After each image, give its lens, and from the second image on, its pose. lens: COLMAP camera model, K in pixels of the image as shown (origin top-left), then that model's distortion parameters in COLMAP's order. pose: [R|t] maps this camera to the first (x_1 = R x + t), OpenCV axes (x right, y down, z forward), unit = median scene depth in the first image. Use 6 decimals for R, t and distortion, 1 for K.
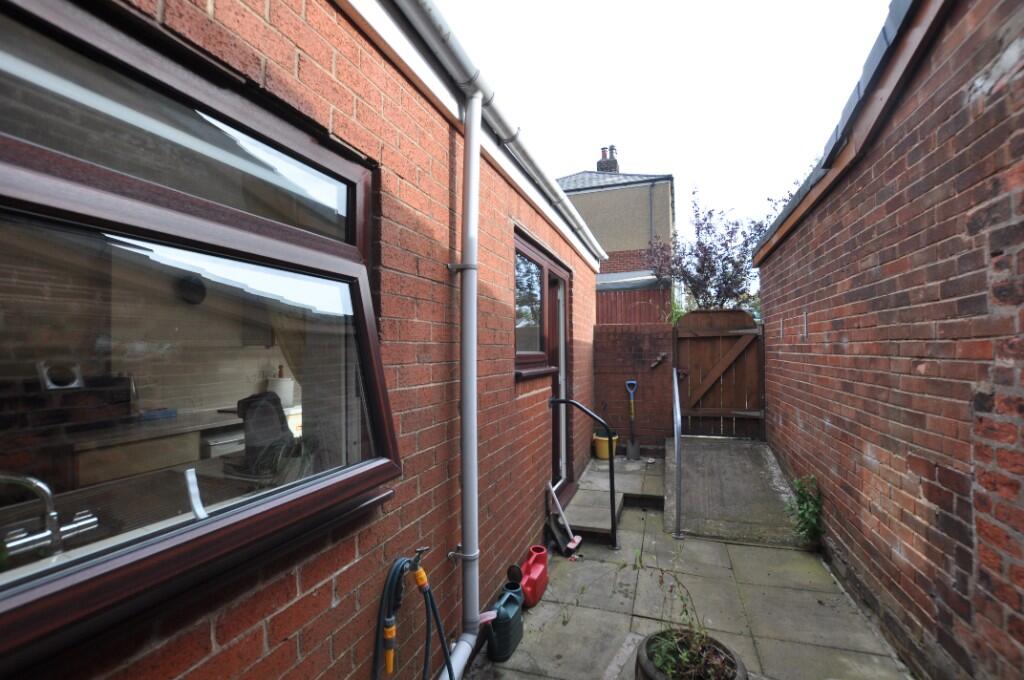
lens RADIAL K [[446.1, 0, 512.1], [0, 446.1, 340.3], [0, 0, 1]] dist [-0.026825, 0.000594]
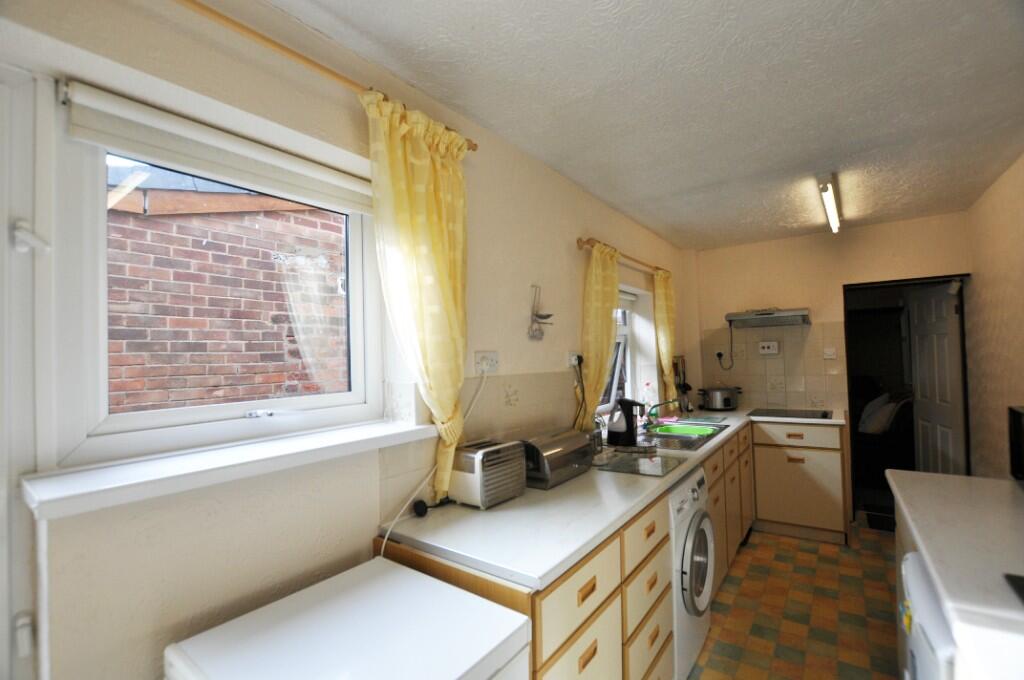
lens RADIAL K [[446.1, 0, 513.1], [0, 446.1, 342.3], [0, 0, 1]] dist [-0.026825, 0.000594]
pose [[-0.956110, 0.042662, 0.289886, -0.706041], [0.028083, 0.998131, -0.054272, -0.003314], [-0.291660, -0.043749, -0.955521, 2.850284]]
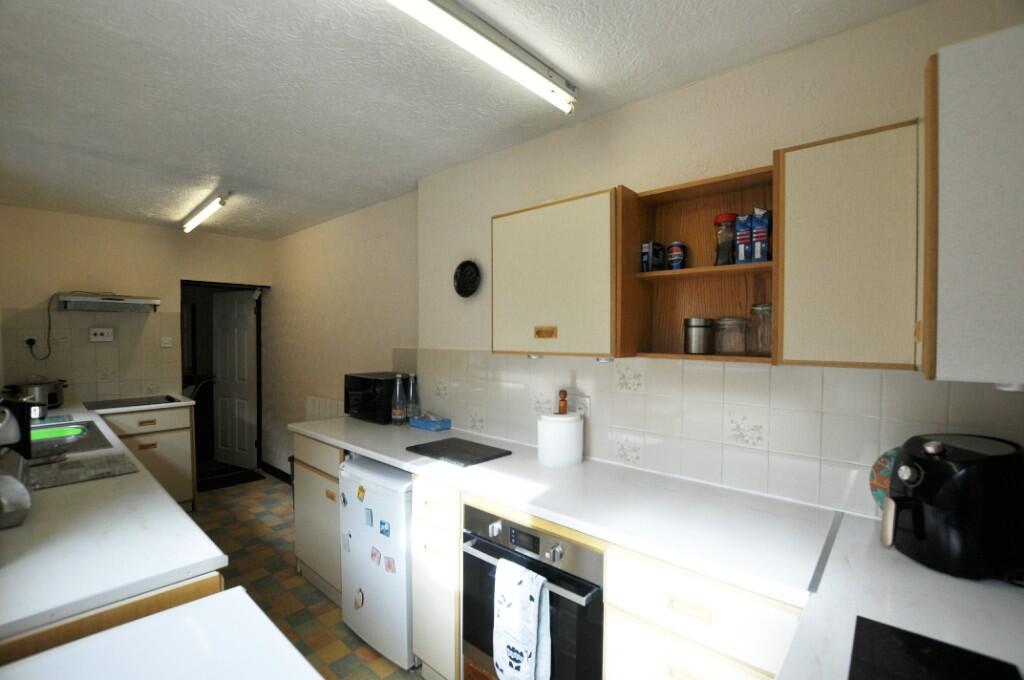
lens RADIAL K [[446.1, 0, 516.1], [0, 446.1, 339.2], [0, 0, 1]] dist [-0.026825, 0.000594]
pose [[-0.377390, 0.014483, -0.925941, -0.240426], [0.020257, 0.999768, 0.007381, -0.014071], [0.925833, -0.015971, -0.377595, 2.881939]]
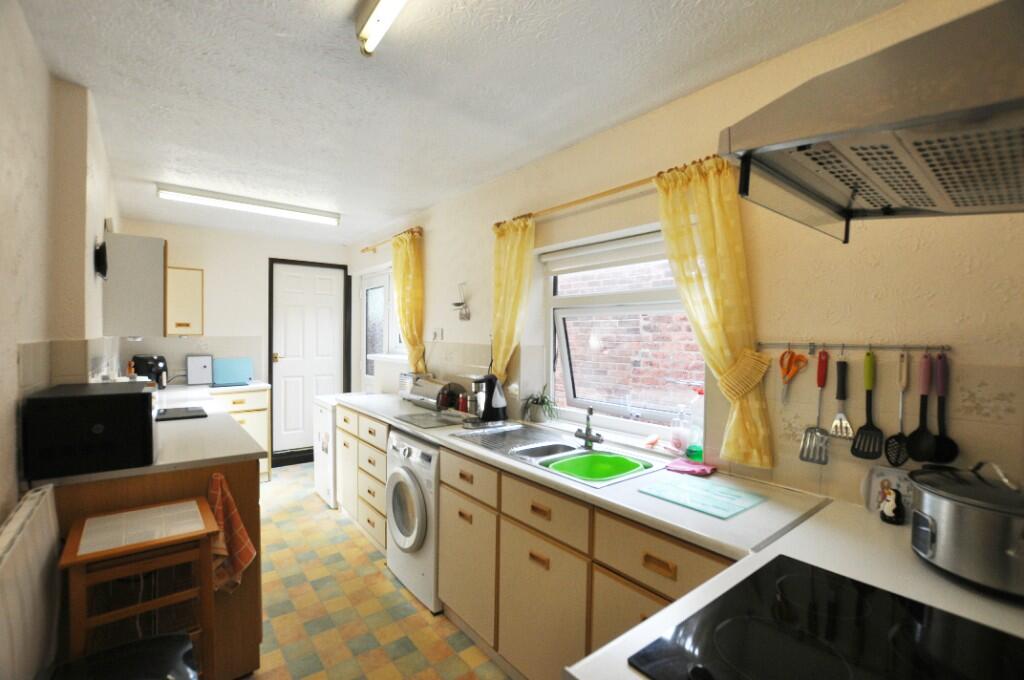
lens RADIAL K [[446.1, 0, 508.5], [0, 446.1, 345.3], [0, 0, 1]] dist [-0.026825, 0.000594]
pose [[0.528527, -0.003341, 0.848910, -2.034847], [-0.036811, 0.998961, 0.026850, -0.033556], [-0.848118, -0.045440, 0.527855, 0.129100]]
